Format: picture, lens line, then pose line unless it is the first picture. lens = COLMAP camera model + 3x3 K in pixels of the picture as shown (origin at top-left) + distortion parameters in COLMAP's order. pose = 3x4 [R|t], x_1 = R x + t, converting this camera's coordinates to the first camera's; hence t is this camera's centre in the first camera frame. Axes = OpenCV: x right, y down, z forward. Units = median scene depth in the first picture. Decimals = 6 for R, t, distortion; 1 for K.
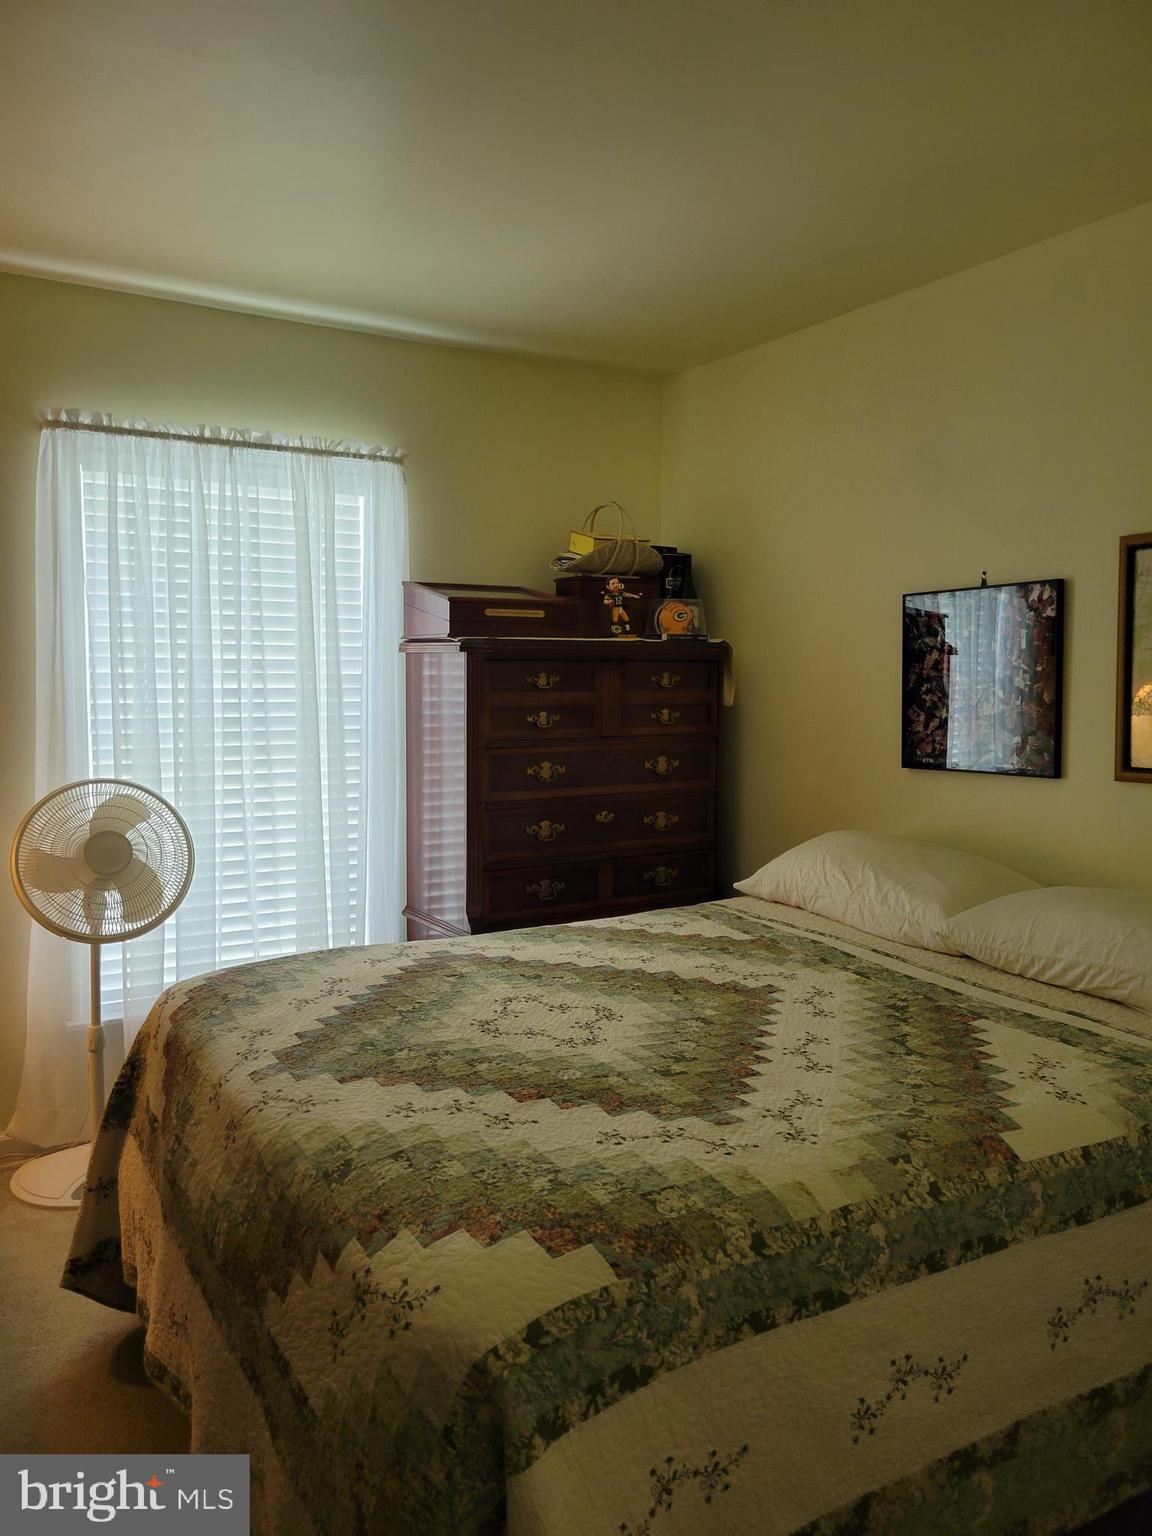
lens RADIAL K [[1136.9, 0, 571.7], [0, 1136.9, 761.2], [0, 0, 1]] dist [0.045111, -0.016375]
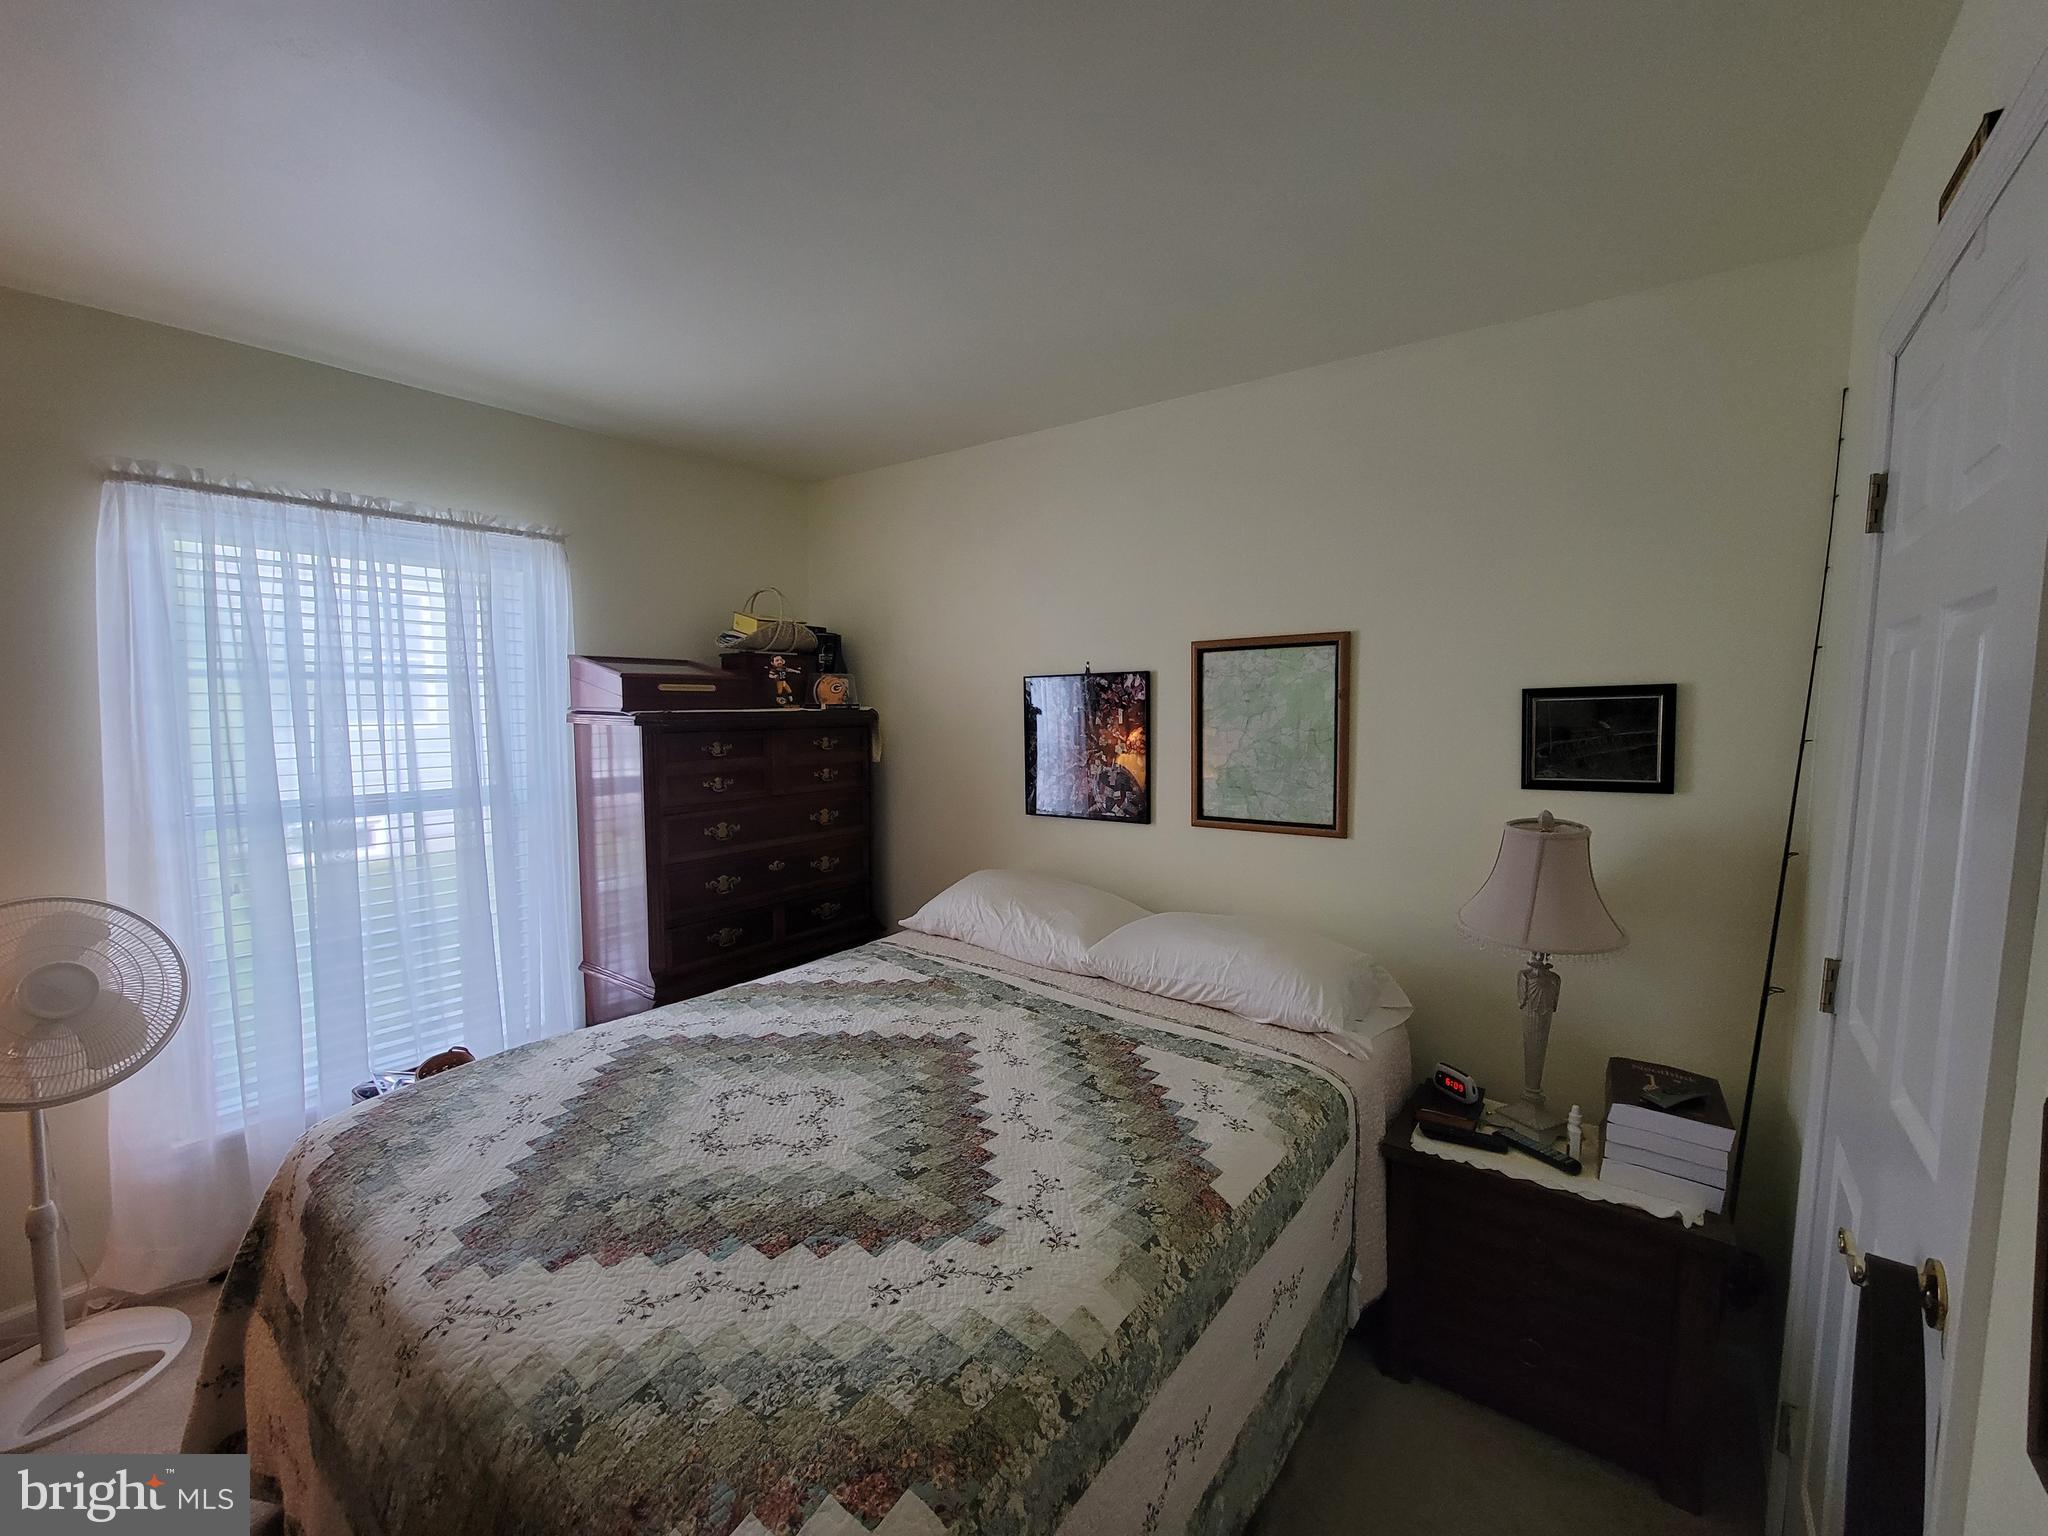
lens RADIAL K [[838.4, 0, 1028.7], [0, 838.4, 780.0], [0, 0, 1]] dist [-0.002980, -0.000877]
pose [[0.930276, -0.033731, 0.365306, -0.060961], [0.029039, 0.999410, 0.018331, -0.069381], [-0.365709, -0.006445, 0.930707, 0.202124]]
